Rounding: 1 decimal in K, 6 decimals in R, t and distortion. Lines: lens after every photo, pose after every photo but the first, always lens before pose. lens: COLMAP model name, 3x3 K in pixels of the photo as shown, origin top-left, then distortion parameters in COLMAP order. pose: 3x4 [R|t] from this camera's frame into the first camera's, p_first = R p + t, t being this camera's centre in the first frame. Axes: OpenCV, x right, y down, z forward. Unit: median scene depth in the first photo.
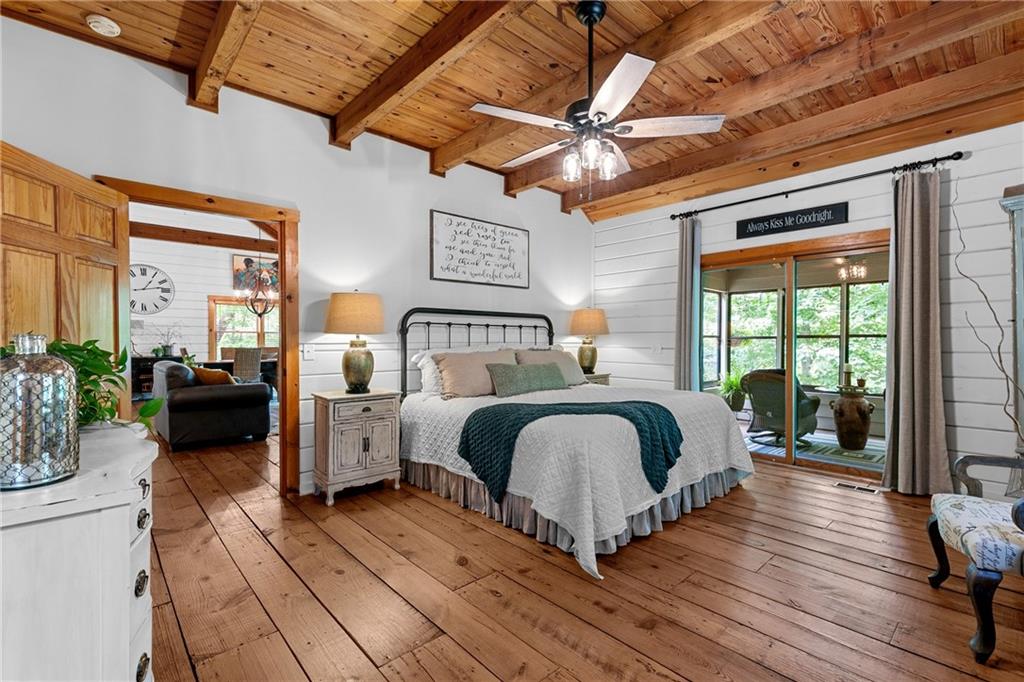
lens RADIAL K [[465.4, 0, 511.5], [0, 465.4, 345.3], [0, 0, 1]] dist [-0.004263, -0.000335]
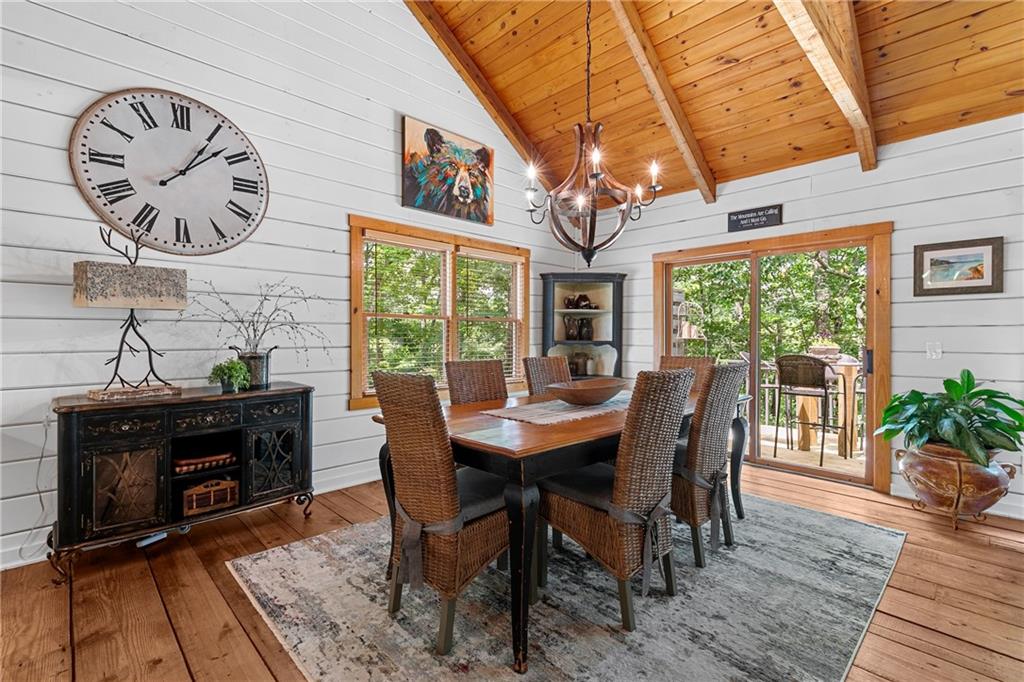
lens RADIAL K [[465.4, 0, 512.5], [0, 465.4, 335.2], [0, 0, 1]] dist [-0.004263, -0.000335]
pose [[0.998311, -0.003281, 0.057996, -0.576678], [0.003915, 0.999934, -0.010818, -0.008465], [-0.057957, 0.011027, 0.998258, 0.663402]]
